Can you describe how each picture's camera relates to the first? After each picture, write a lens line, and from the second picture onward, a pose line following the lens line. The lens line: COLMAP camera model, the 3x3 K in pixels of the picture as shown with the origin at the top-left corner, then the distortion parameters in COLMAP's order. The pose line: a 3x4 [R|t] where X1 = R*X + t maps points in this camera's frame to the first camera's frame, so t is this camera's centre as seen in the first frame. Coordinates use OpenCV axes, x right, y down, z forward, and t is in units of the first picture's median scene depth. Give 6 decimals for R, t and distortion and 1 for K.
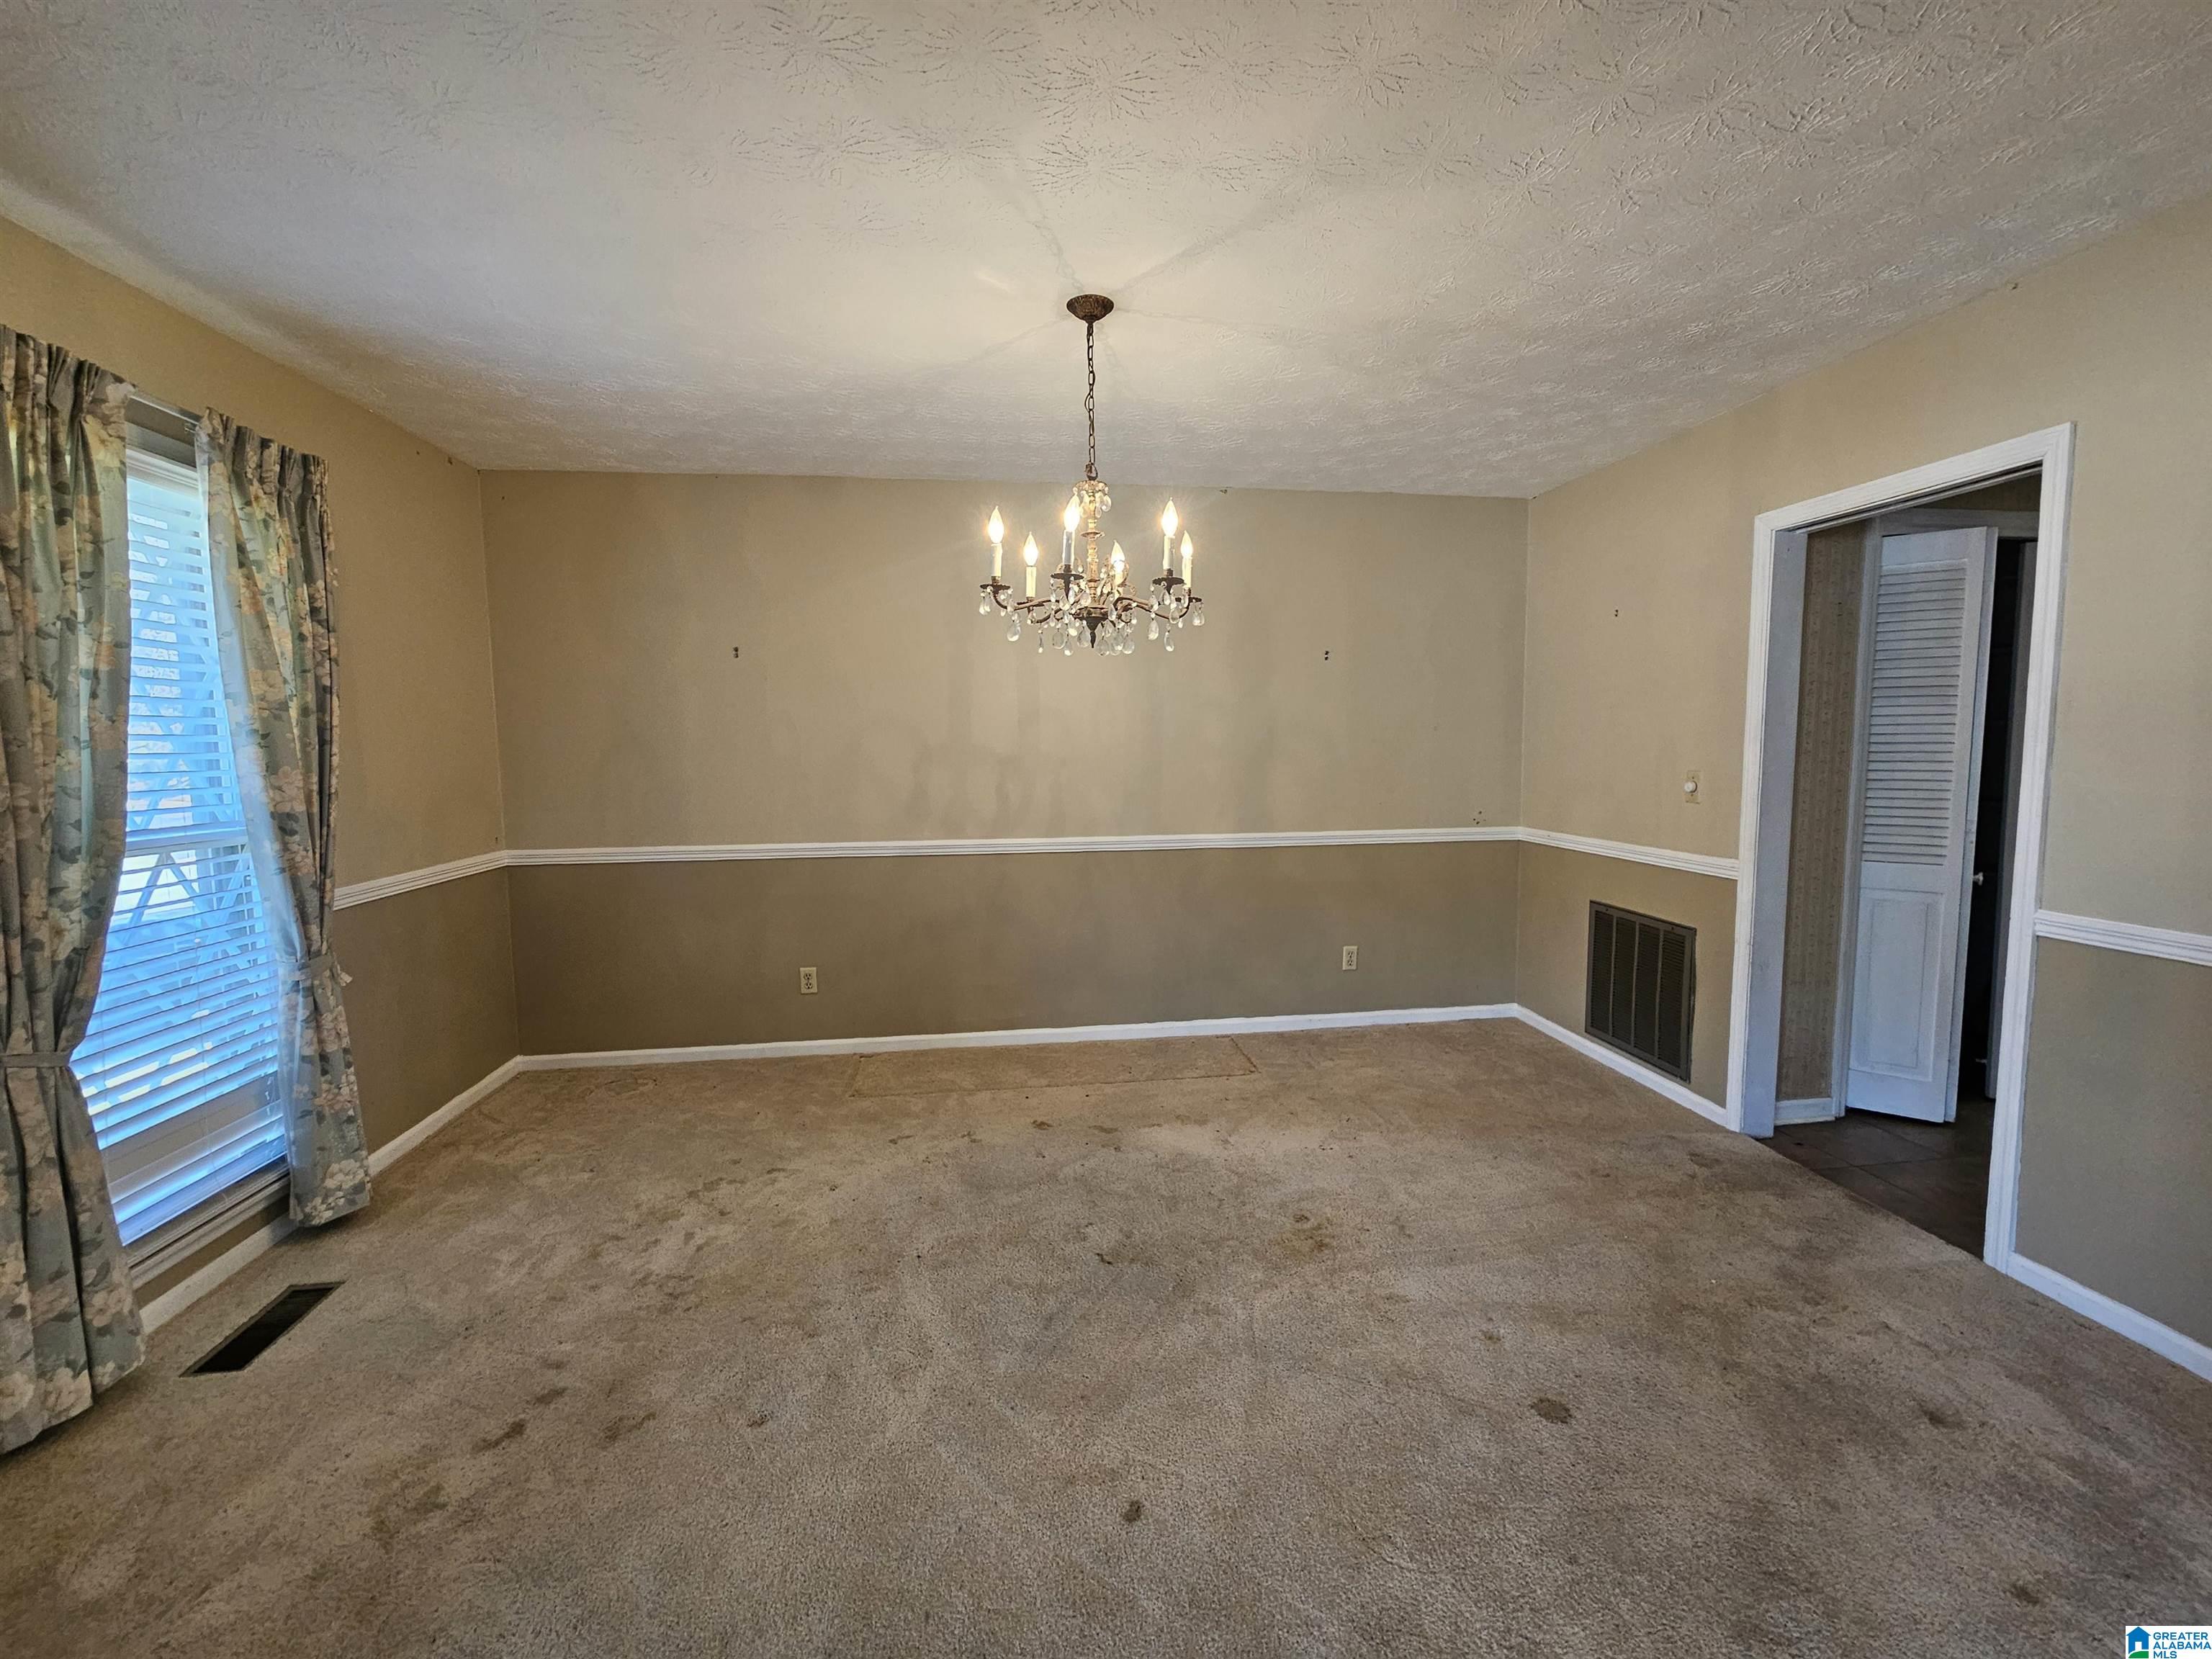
lens RADIAL K [[909.6, 0, 1104.1], [0, 909.6, 825.6], [0, 0, 1]] dist [0.000543, 0.000393]
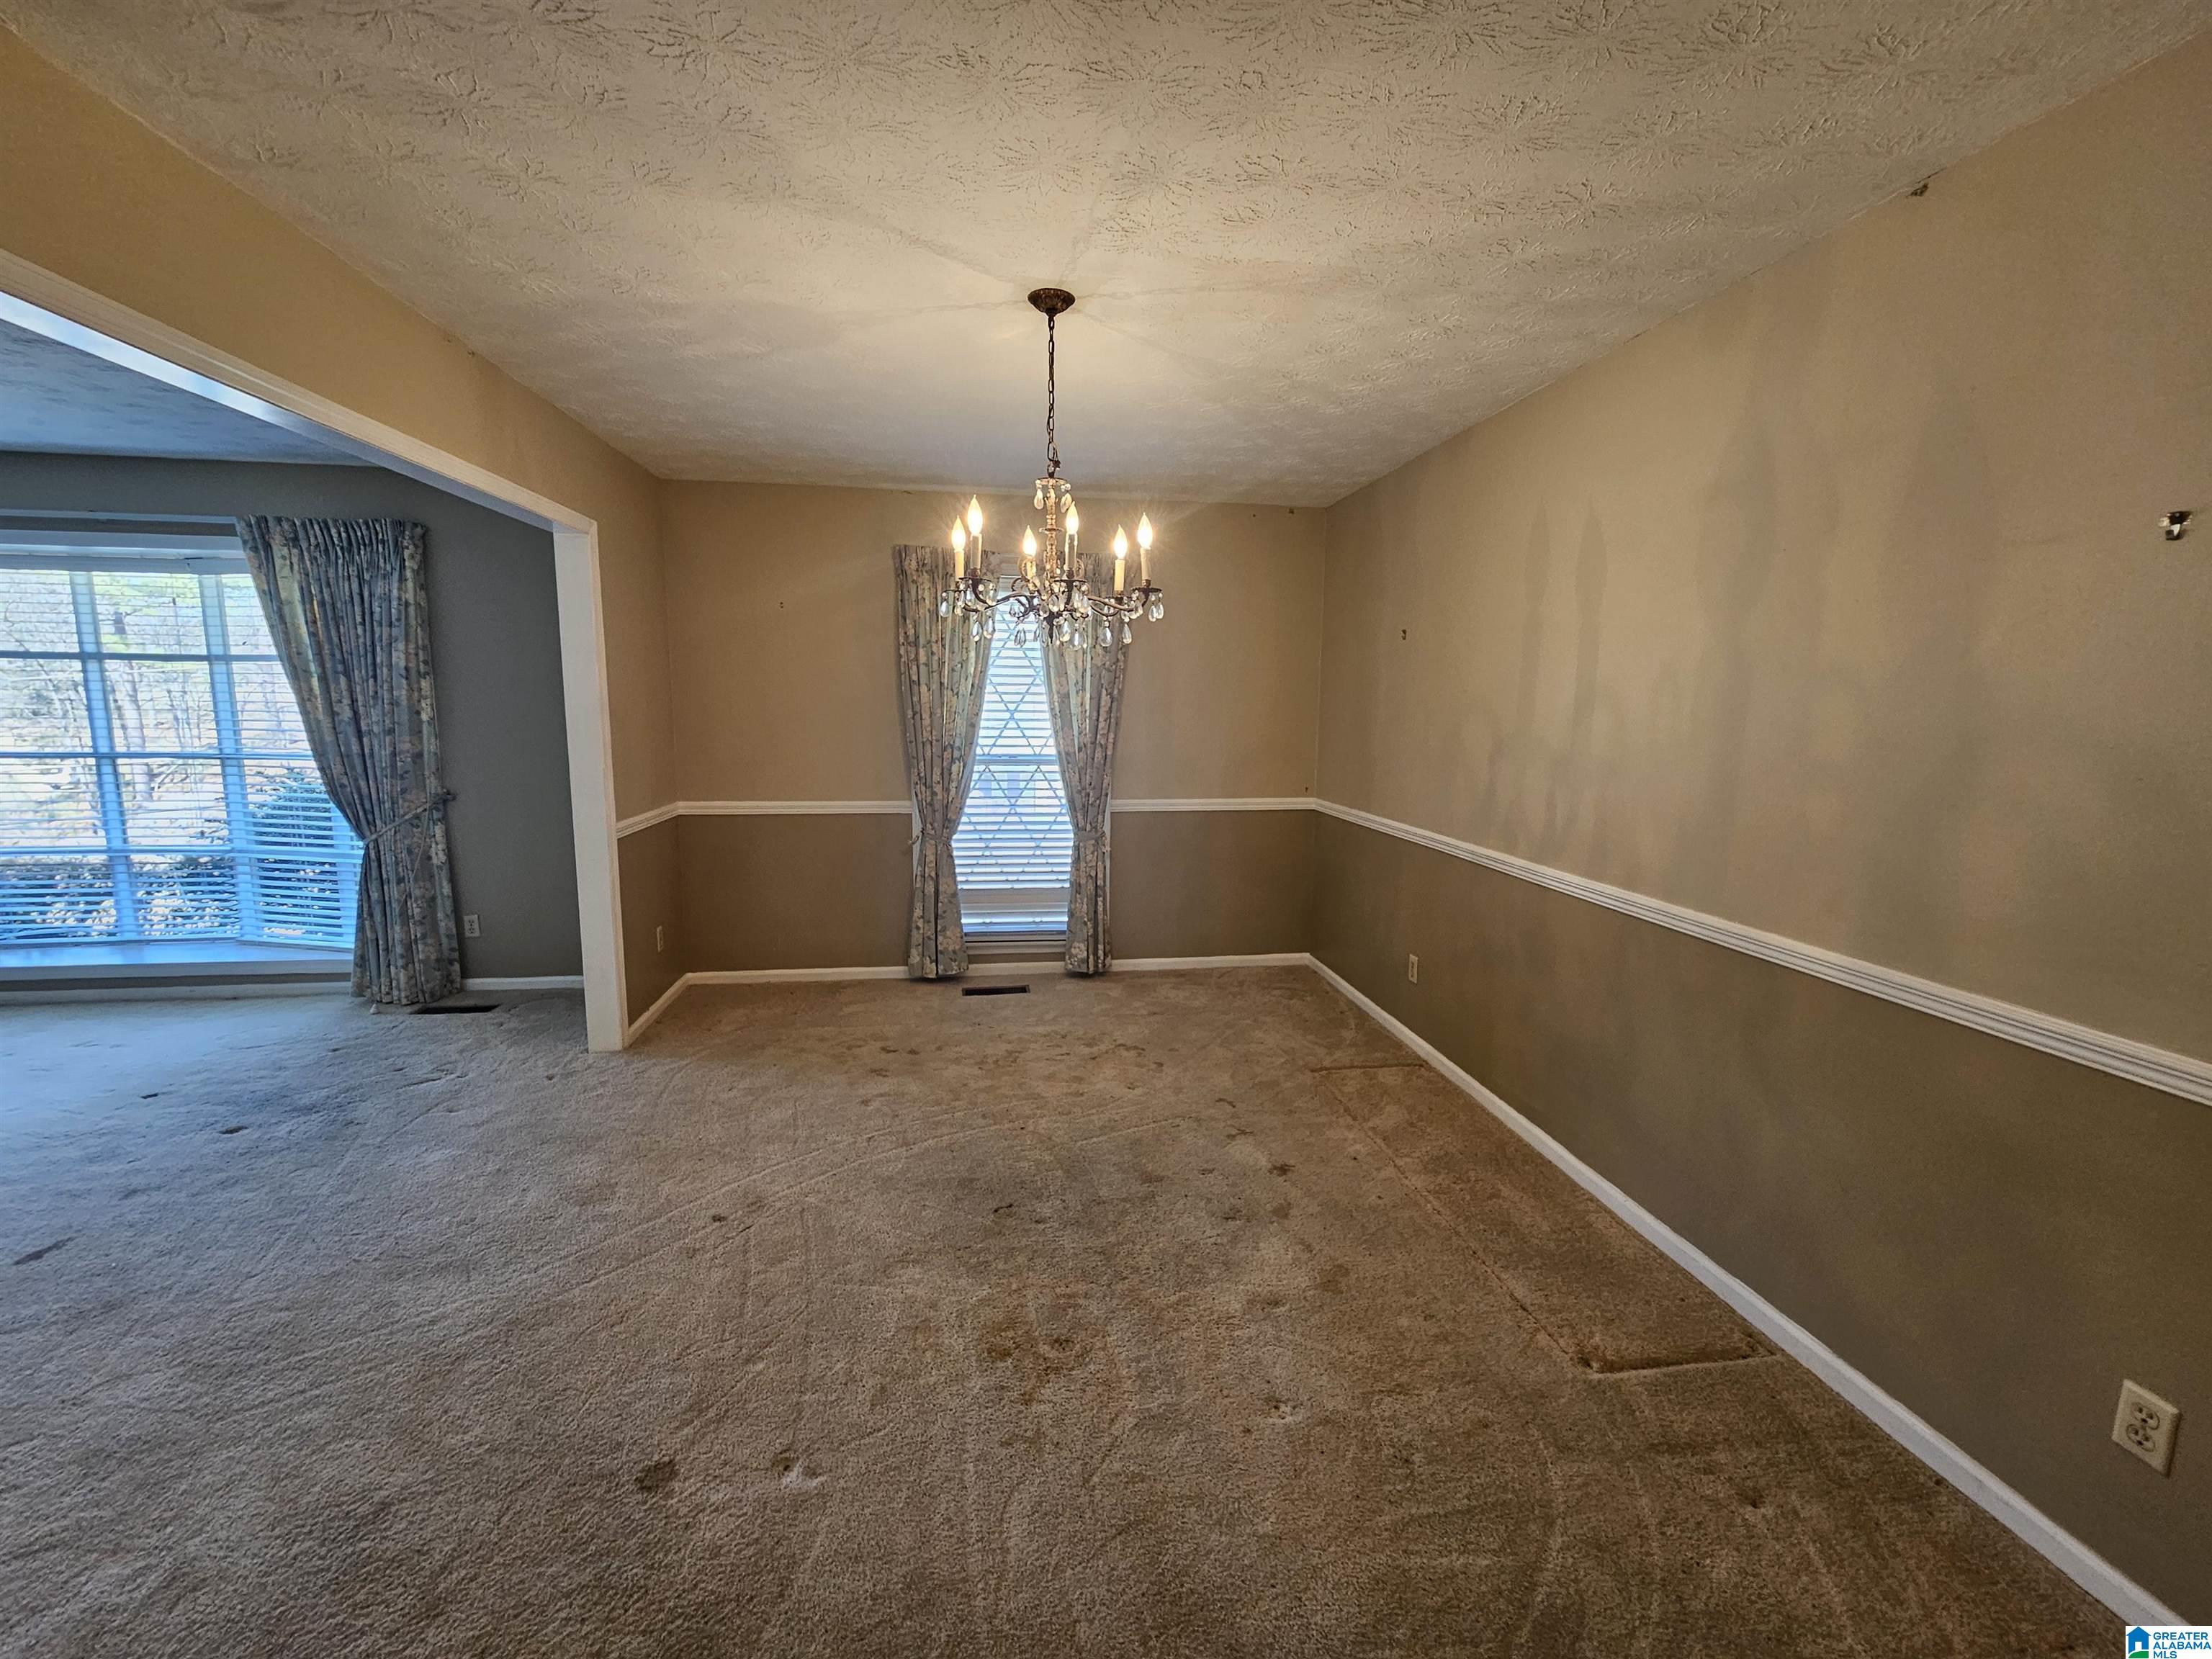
lens RADIAL K [[909.6, 0, 1103.7], [0, 909.6, 824.5], [0, 0, 1]] dist [0.000543, 0.000393]
pose [[0.011437, 0.147091, -0.989057, 0.847202], [-0.102677, 0.984066, 0.145161, -0.123896], [0.994649, 0.099893, 0.026358, 0.872200]]
